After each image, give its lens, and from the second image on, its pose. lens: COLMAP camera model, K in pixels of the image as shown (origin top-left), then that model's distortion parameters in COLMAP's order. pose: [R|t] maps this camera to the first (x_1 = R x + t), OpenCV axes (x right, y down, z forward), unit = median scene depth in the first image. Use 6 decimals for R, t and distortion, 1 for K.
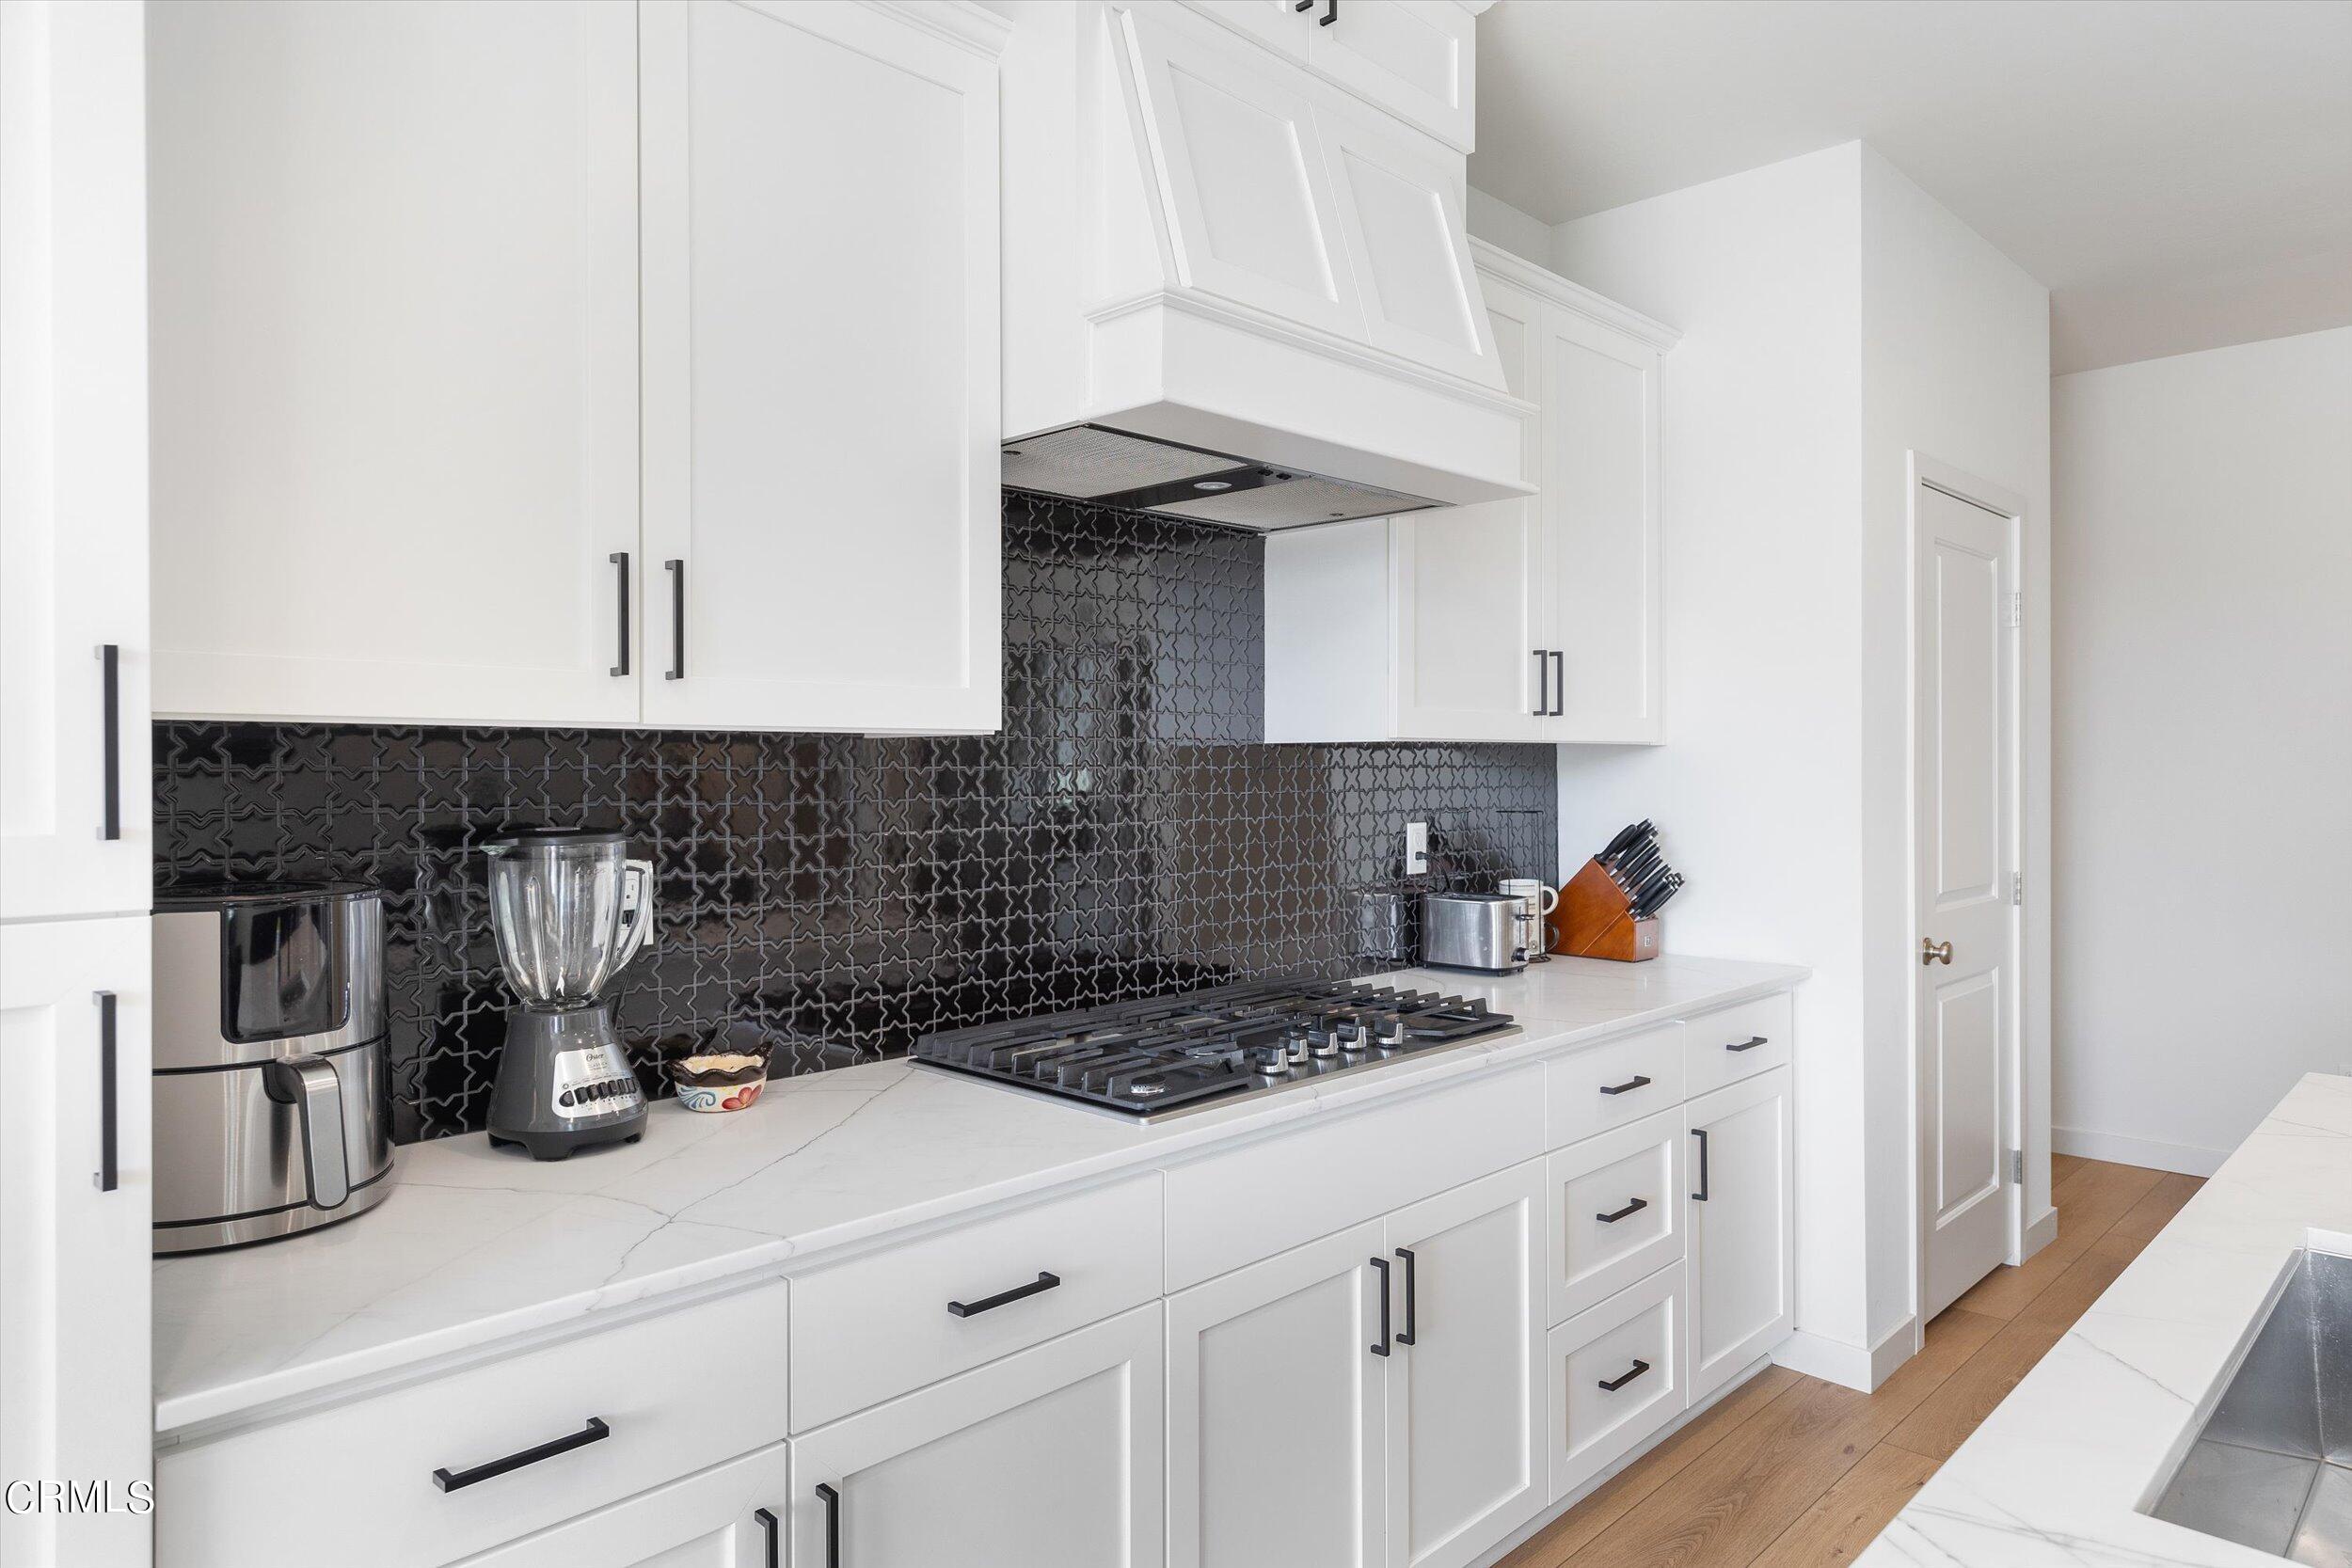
lens RADIAL K [[1445.4, 0, 1206.5], [0, 1445.4, 771.3], [0, 0, 1]] dist [0.000887, 0.000511]
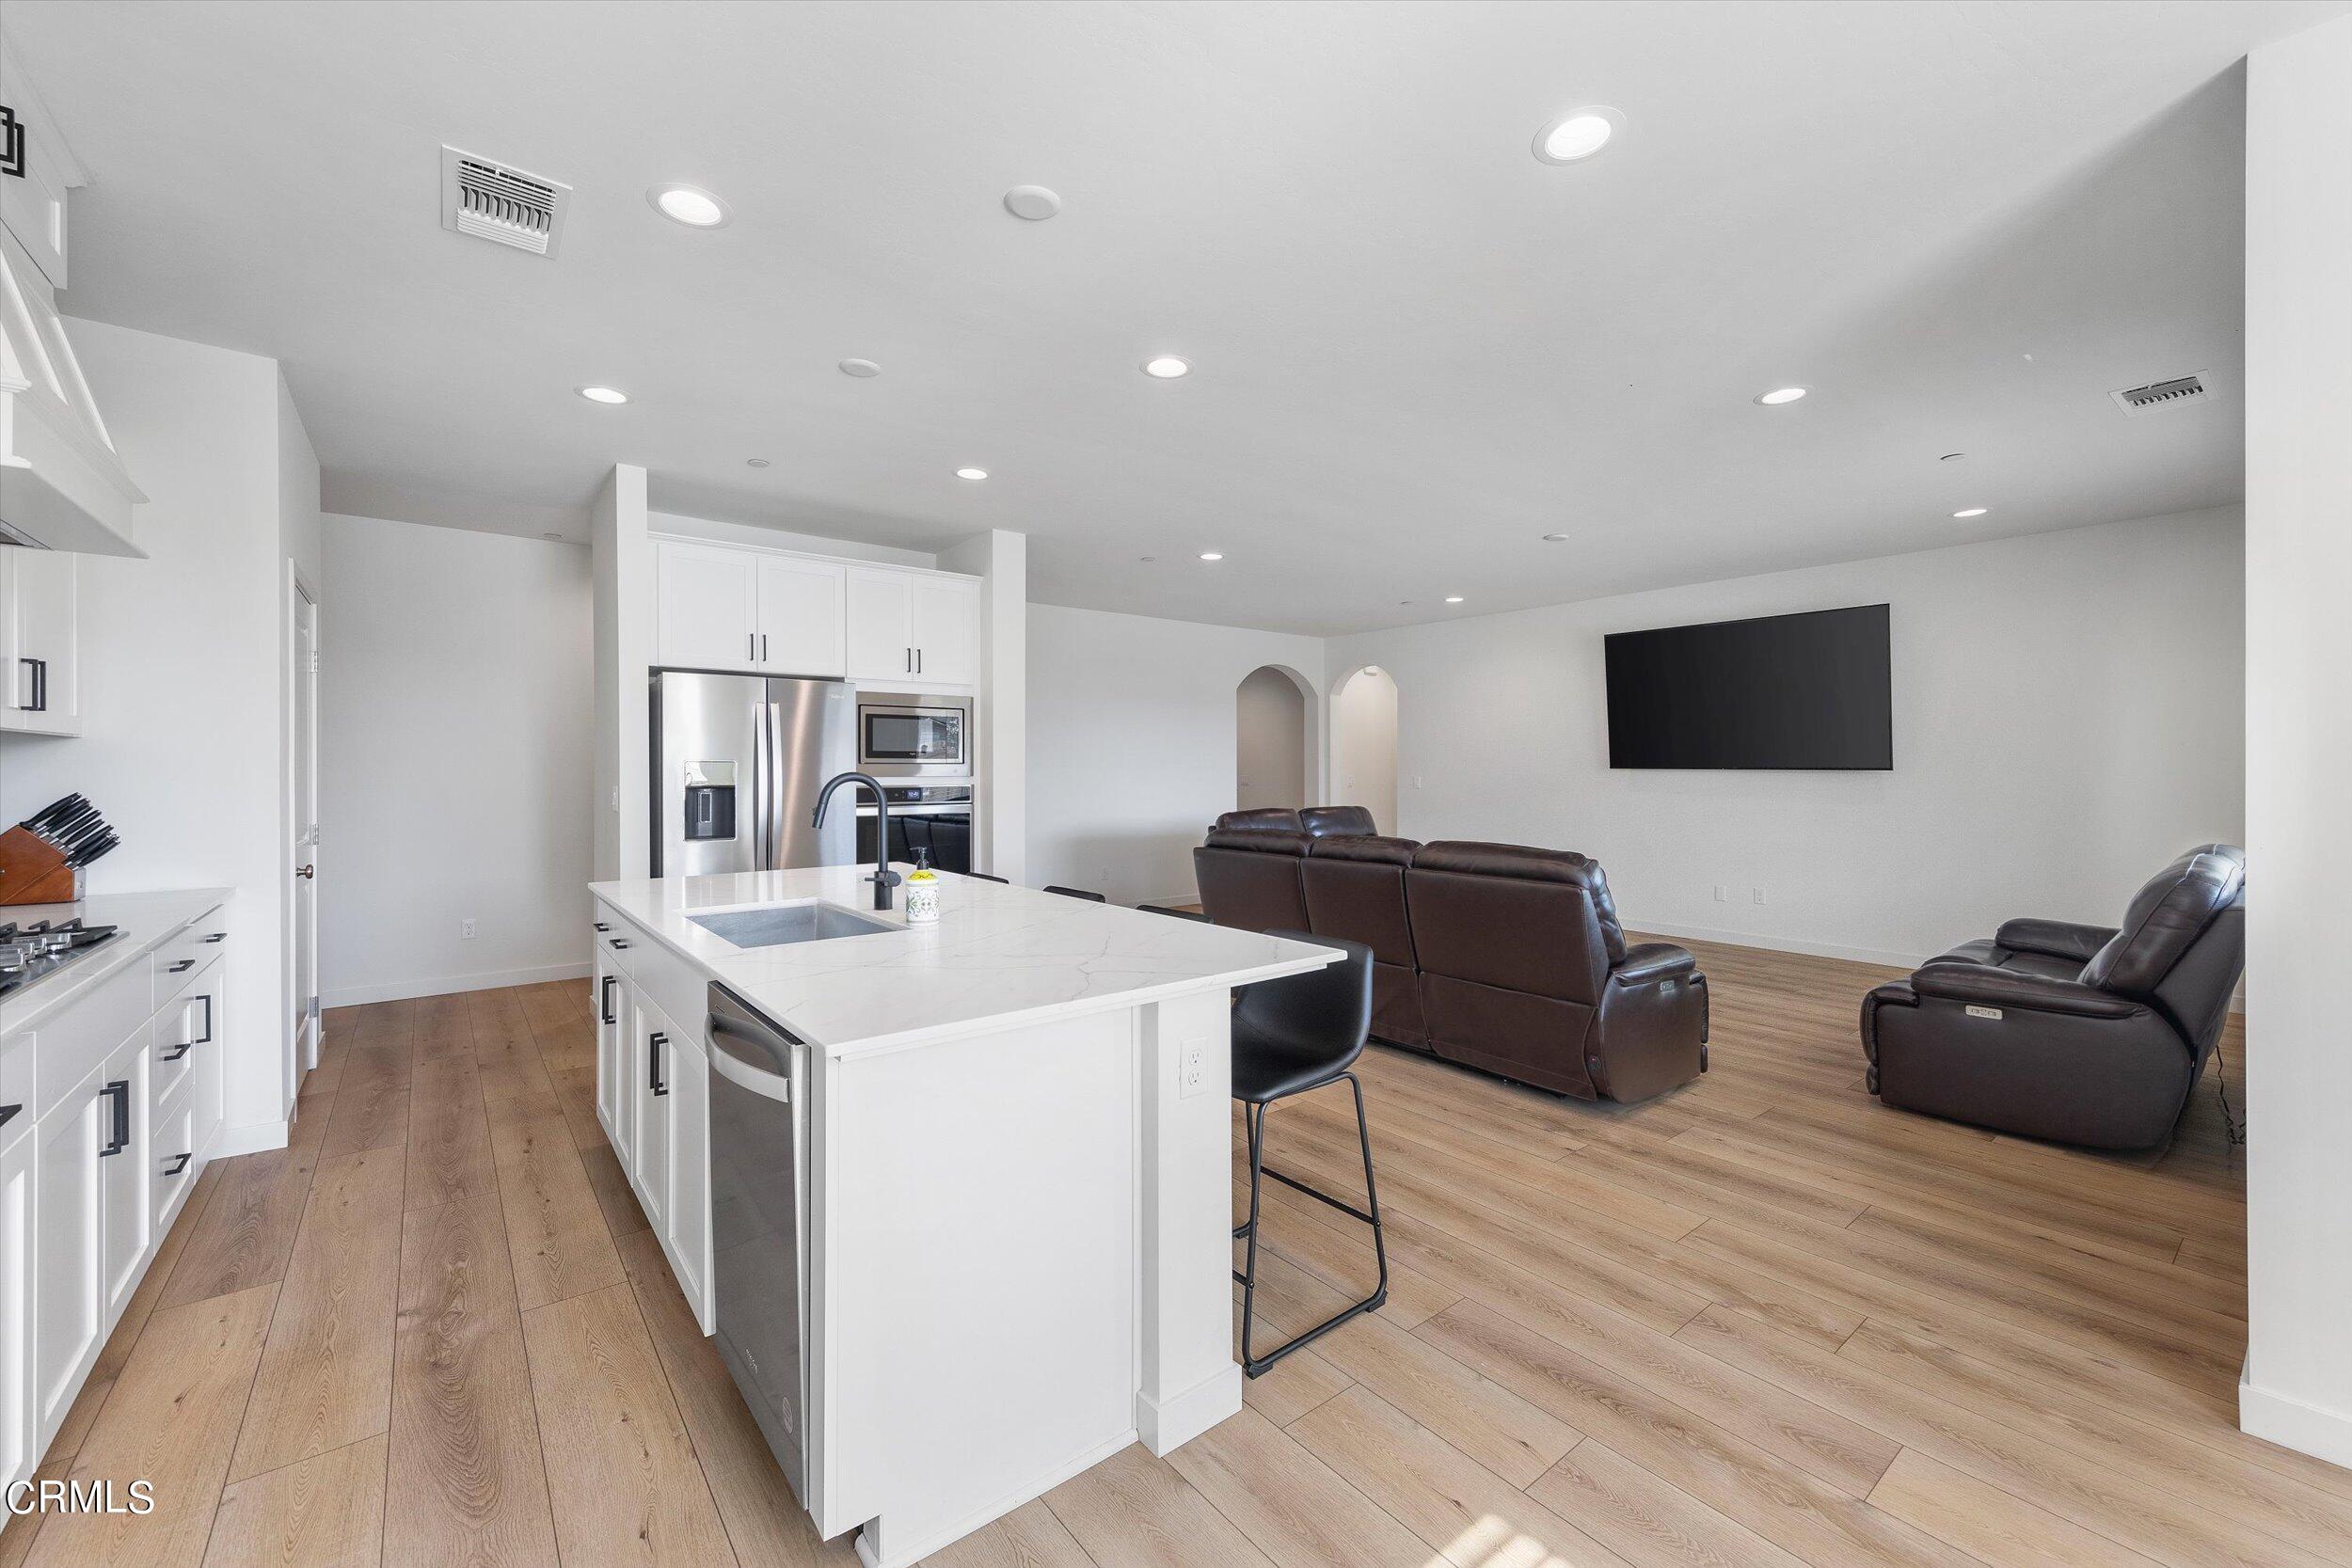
lens RADIAL K [[934.9, 0, 1173.4], [0, 934.9, 771.1], [0, 0, 1]] dist [0.001542, 0.000022]
pose [[0.128627, 0.000627, 0.991693, -0.425891], [0.004708, 0.999988, -0.001243, 0.019448], [-0.991682, 0.004829, 0.128623, -0.104458]]
